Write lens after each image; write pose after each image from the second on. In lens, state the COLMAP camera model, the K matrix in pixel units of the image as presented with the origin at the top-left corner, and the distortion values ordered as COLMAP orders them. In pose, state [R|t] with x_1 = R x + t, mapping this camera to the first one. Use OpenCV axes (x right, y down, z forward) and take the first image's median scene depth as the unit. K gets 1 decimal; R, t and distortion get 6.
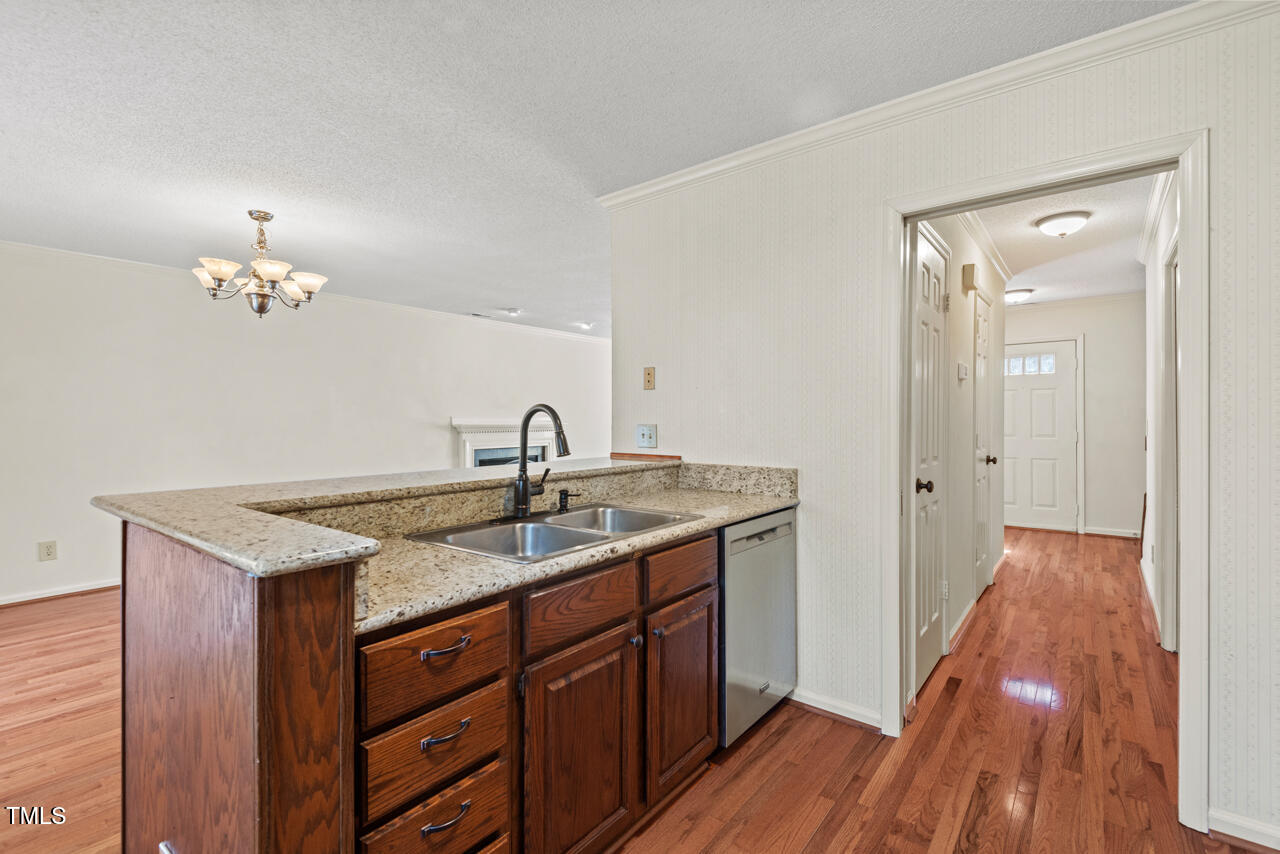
lens RADIAL K [[582.6, 0, 643.2], [0, 582.6, 425.3], [0, 0, 1]] dist [0.025617, -0.015781]
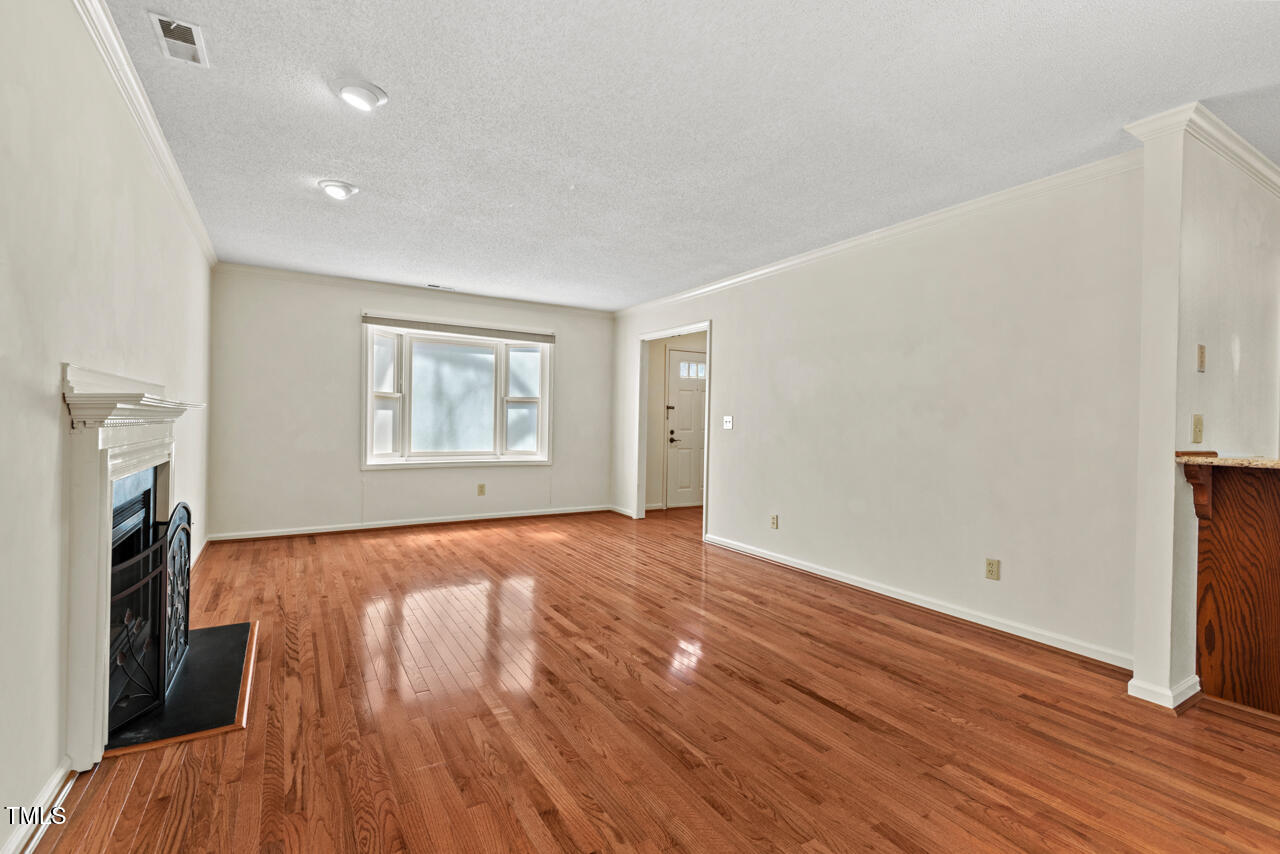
lens RADIAL K [[584.9, 0, 639.3], [0, 584.9, 423.4], [0, 0, 1]] dist [0.029001, -0.017077]
pose [[0.361561, 0.006736, 0.932324, -0.511288], [-0.013399, 0.999908, -0.002028, 0.010511], [-0.932252, -0.011759, 0.361618, 0.695534]]
